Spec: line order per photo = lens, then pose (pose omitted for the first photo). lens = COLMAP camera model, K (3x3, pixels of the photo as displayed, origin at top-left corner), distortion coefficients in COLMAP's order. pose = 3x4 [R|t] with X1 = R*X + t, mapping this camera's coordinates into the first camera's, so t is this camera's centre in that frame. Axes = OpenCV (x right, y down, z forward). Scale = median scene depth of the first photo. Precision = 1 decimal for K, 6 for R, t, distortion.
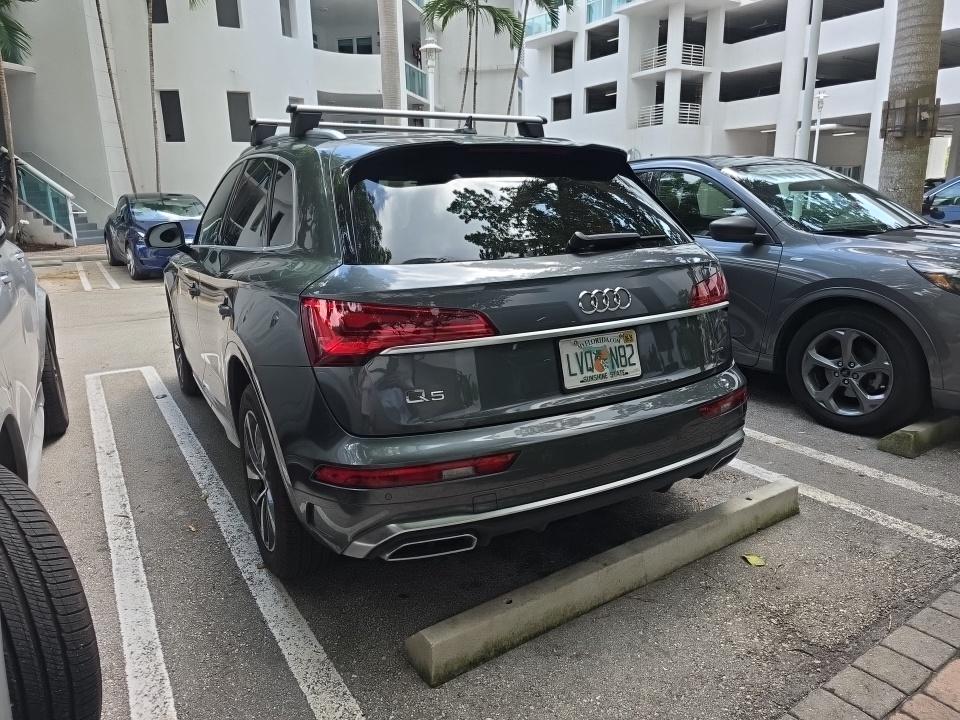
lens RADIAL K [[638.6, 0, 459.2], [0, 638.6, 354.0], [0, 0, 1]] dist [0.025731, -0.019341]
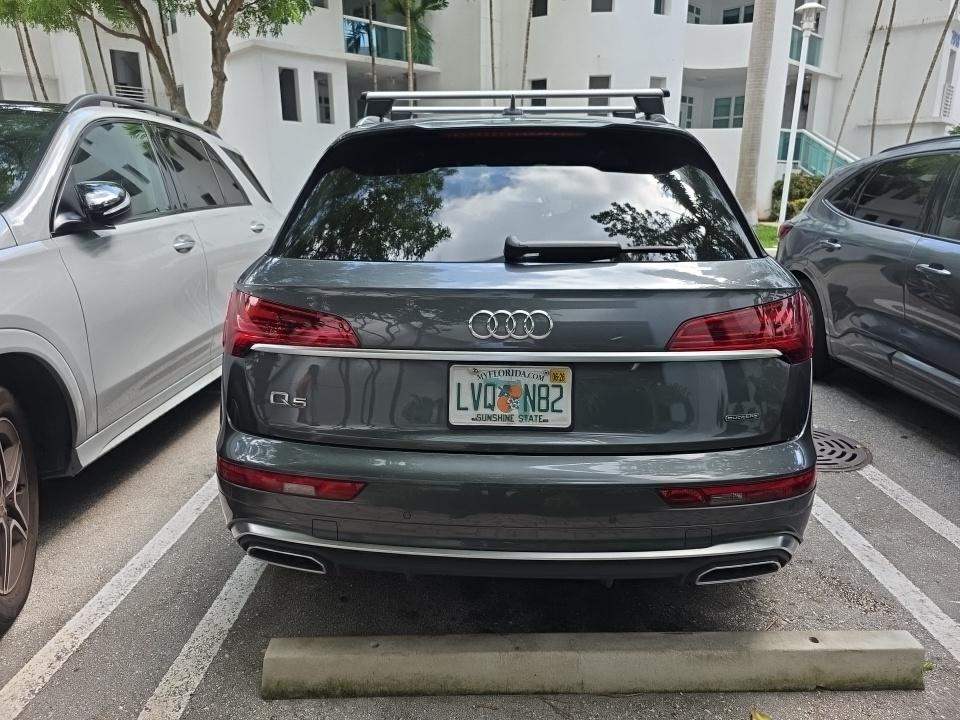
lens RADIAL K [[638.6, 0, 478.7], [0, 638.6, 352.2], [0, 0, 1]] dist [0.025731, -0.019341]
pose [[0.850082, 0.149338, -0.505034, 0.477660], [-0.137636, 0.988623, 0.060663, -0.073567], [0.508347, 0.017942, 0.860965, 0.238887]]
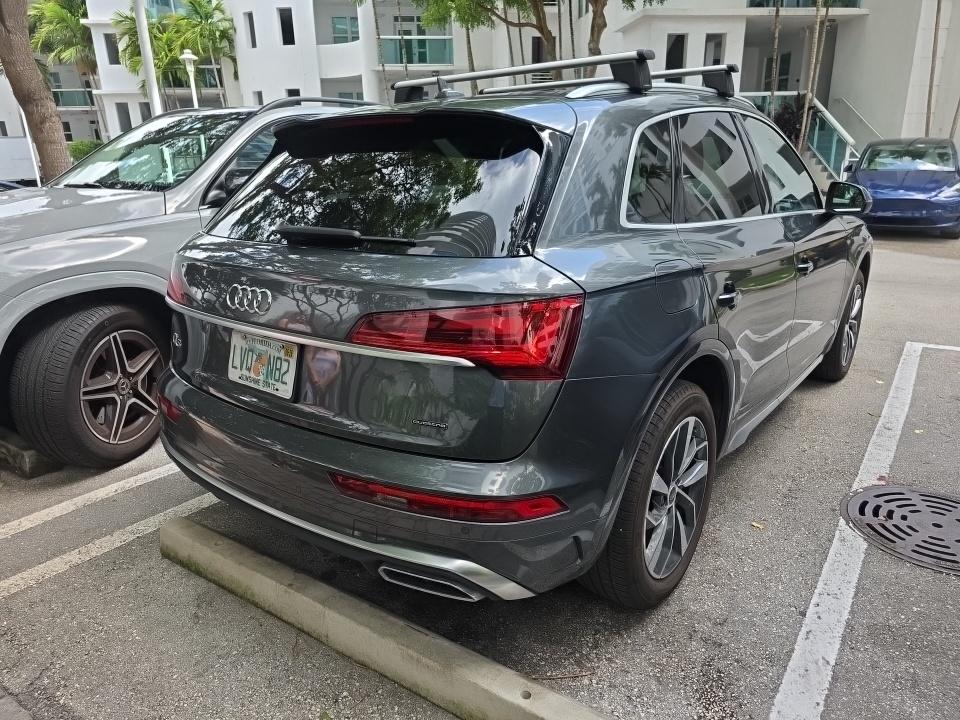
lens RADIAL K [[638.6, 0, 476.6], [0, 638.6, 360.3], [0, 0, 1]] dist [0.025731, -0.019341]
pose [[0.395066, 0.283498, -0.873814, 0.933336], [-0.202136, 0.954706, 0.218353, -0.210837], [0.896138, 0.090366, 0.434477, 0.717733]]
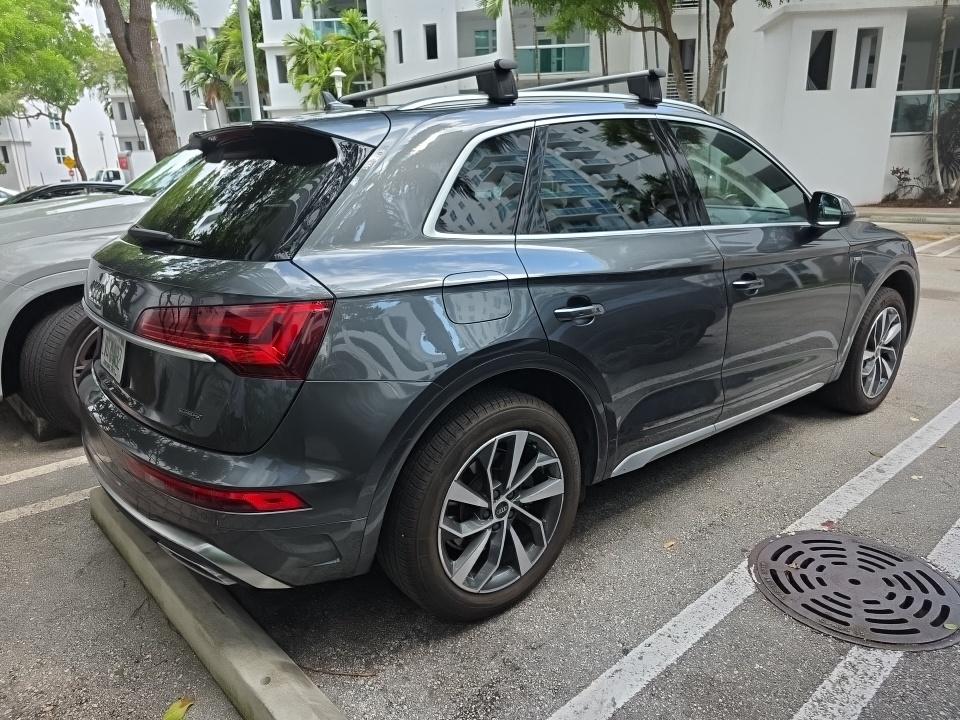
lens RADIAL K [[638.6, 0, 471.3], [0, 638.6, 355.3], [0, 0, 1]] dist [0.025731, -0.019341]
pose [[0.184260, 0.285132, -0.940611, 1.061700], [-0.210734, 0.946202, 0.245545, -0.293164], [0.960020, 0.152974, 0.234434, 1.070801]]
